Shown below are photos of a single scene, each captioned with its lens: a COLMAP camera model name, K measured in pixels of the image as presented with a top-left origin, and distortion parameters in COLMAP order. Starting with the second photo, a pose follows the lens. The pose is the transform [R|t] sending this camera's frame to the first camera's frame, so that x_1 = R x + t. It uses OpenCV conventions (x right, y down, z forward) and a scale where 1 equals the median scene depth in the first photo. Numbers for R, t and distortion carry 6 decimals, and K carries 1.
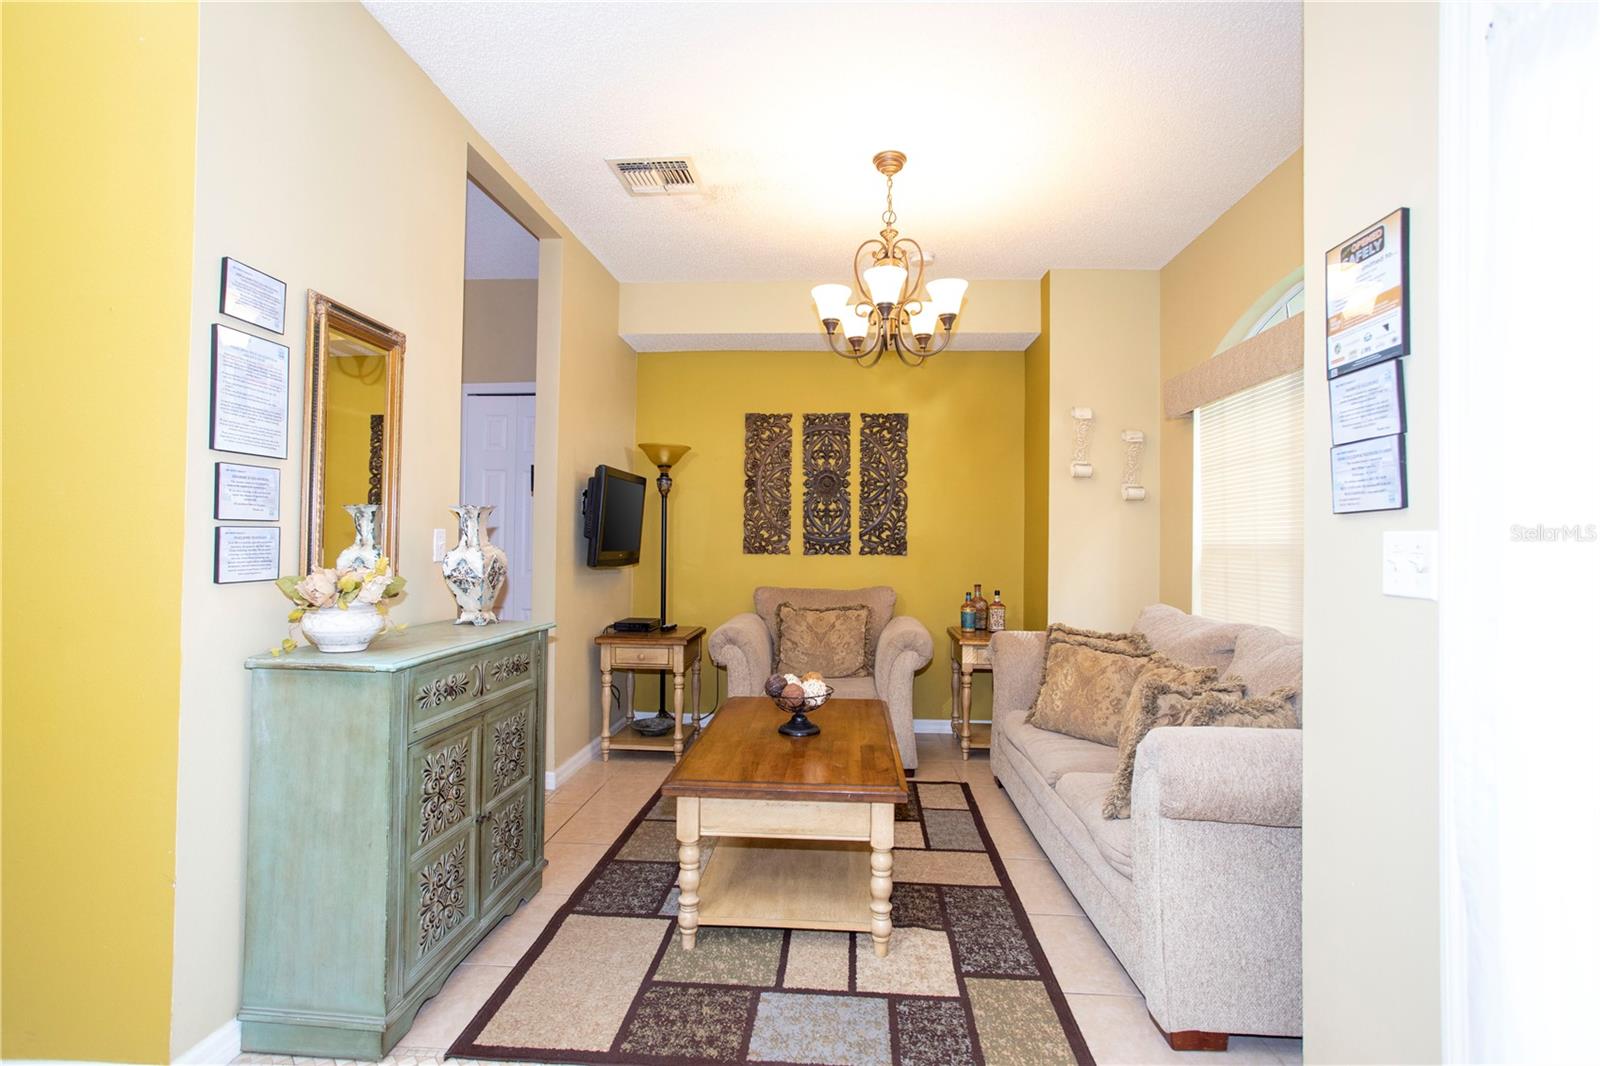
lens RADIAL K [[774.2, 0, 800.5], [0, 774.2, 527.2], [0, 0, 1]] dist [-0.046147, 0.025035]
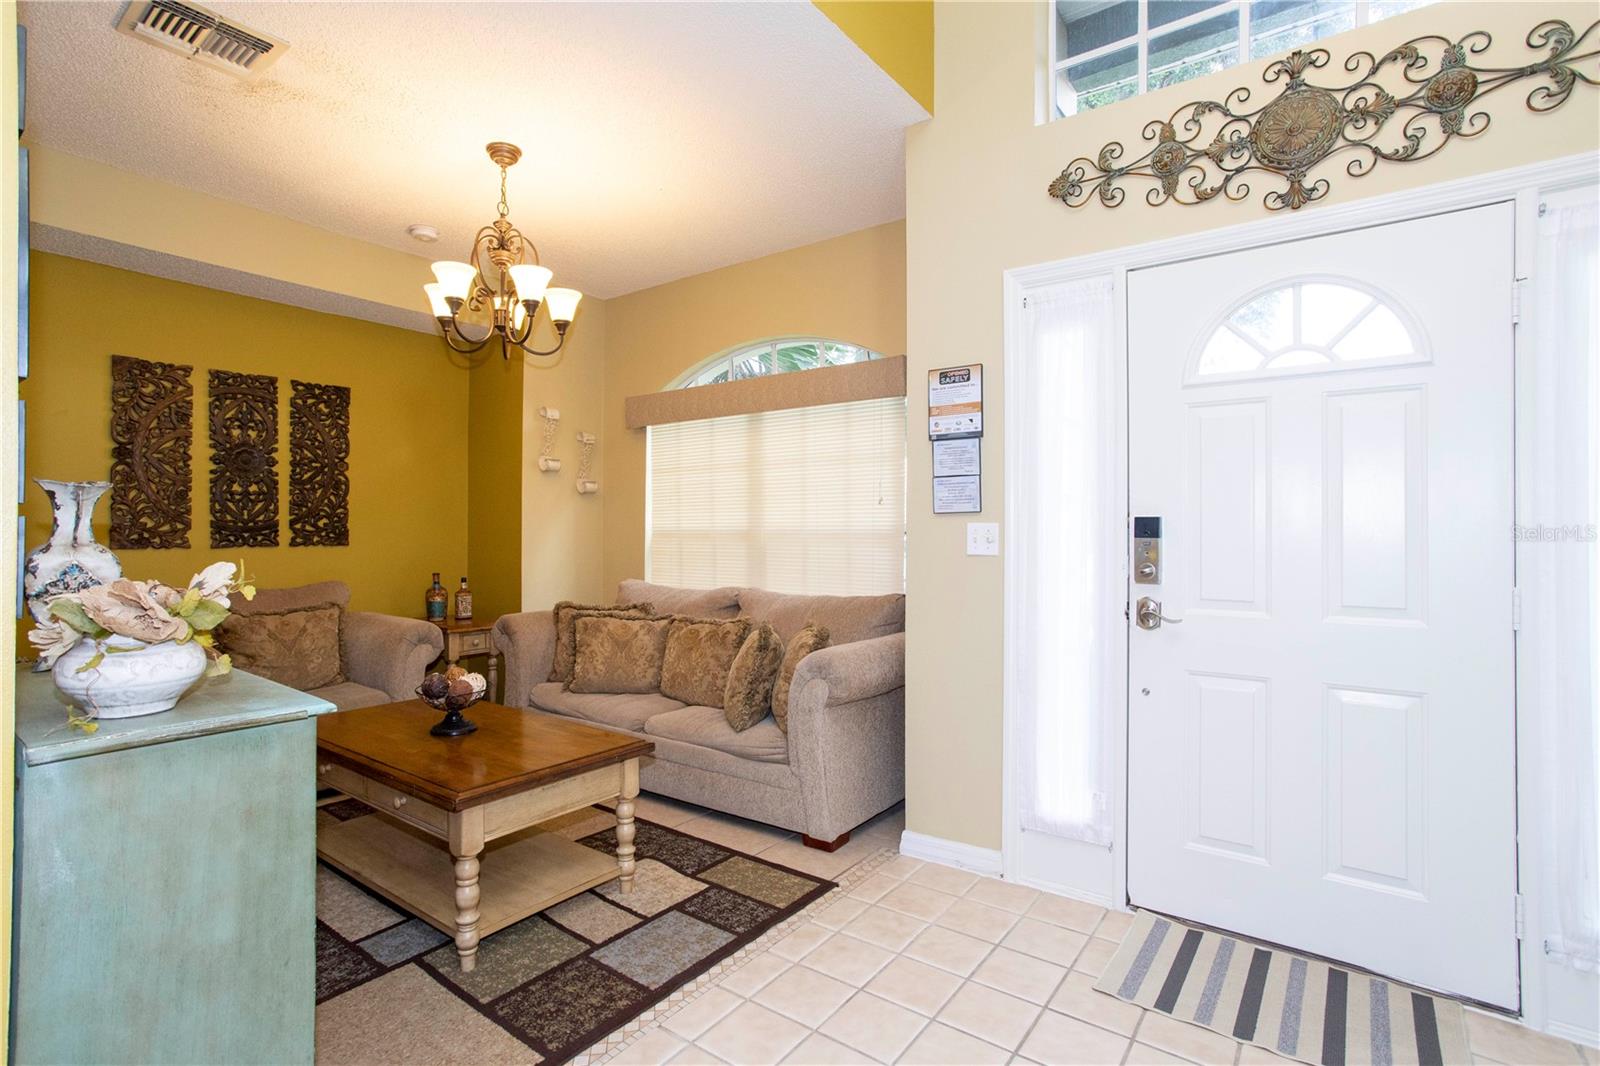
lens RADIAL K [[774.2, 0, 800.5], [0, 774.2, 527.2], [0, 0, 1]] dist [-0.046147, 0.025035]
pose [[0.537073, -0.006526, 0.843510, -0.381071], [-0.008996, 0.999869, 0.013464, -0.002184], [-0.843488, -0.014820, 0.536944, 0.091673]]
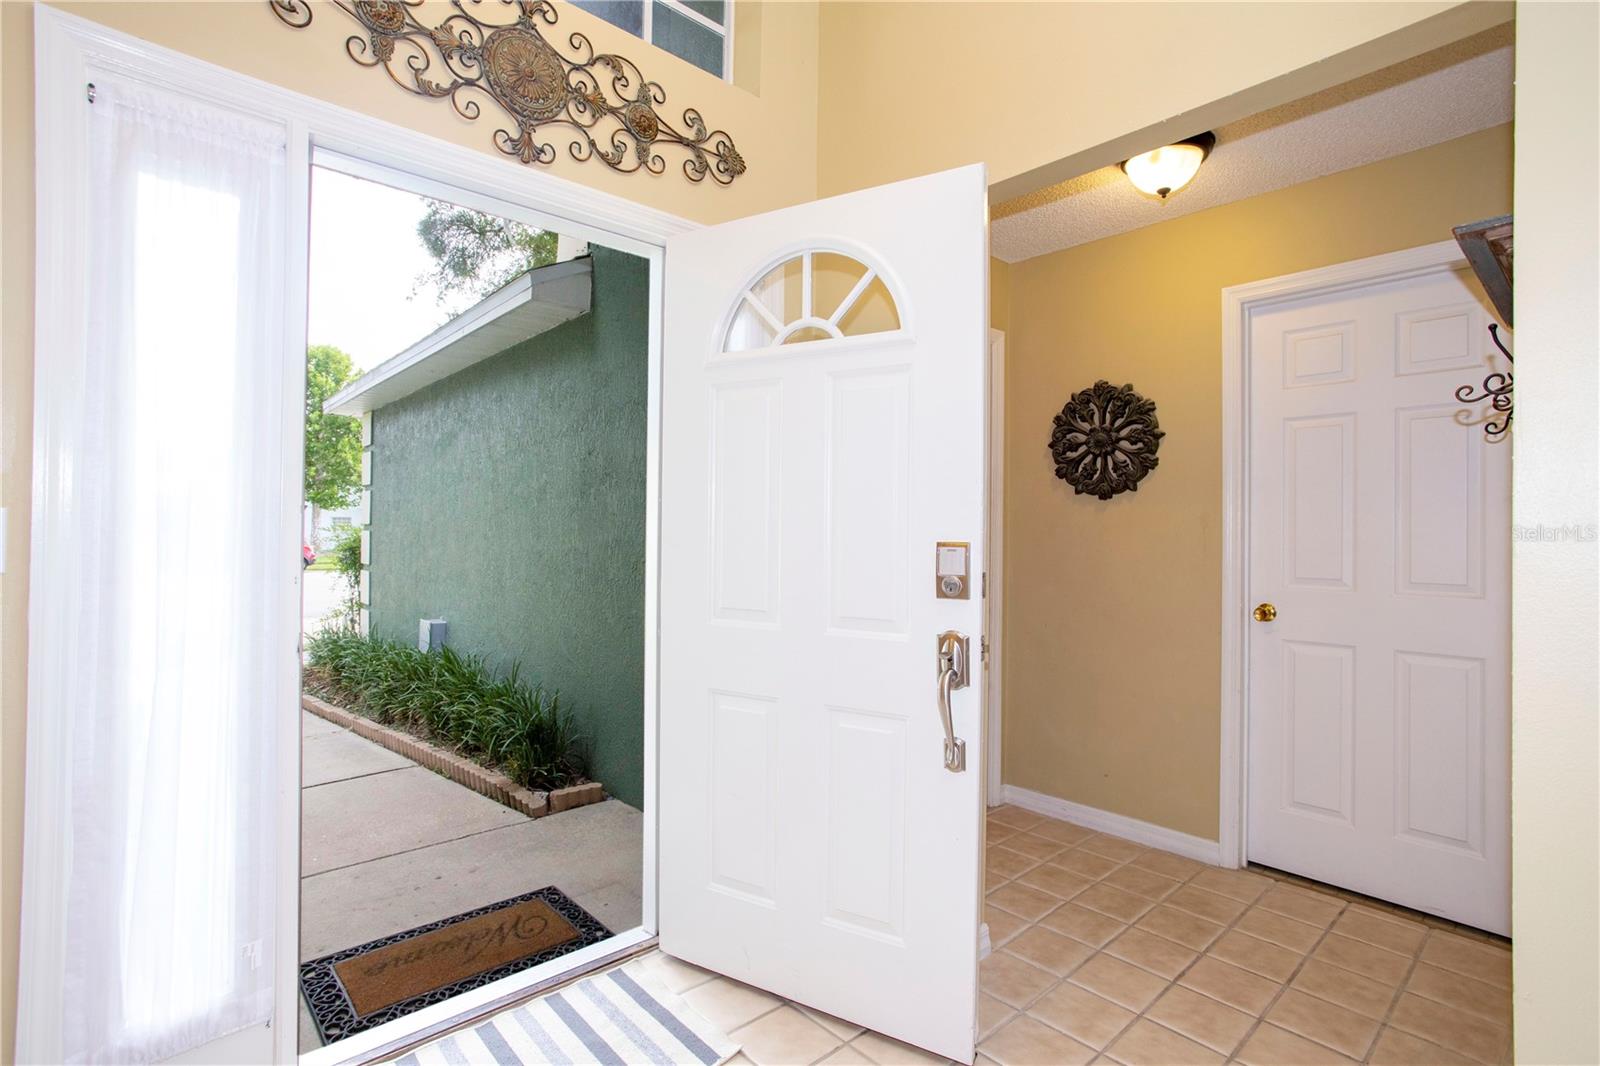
lens RADIAL K [[774.2, 0, 800.5], [0, 774.2, 527.2], [0, 0, 1]] dist [-0.046147, 0.025035]
pose [[-0.736256, -0.002165, 0.676700, -0.196095], [-0.015350, 0.999791, -0.013501, 0.008310], [-0.676529, -0.020328, -0.736135, 0.309671]]
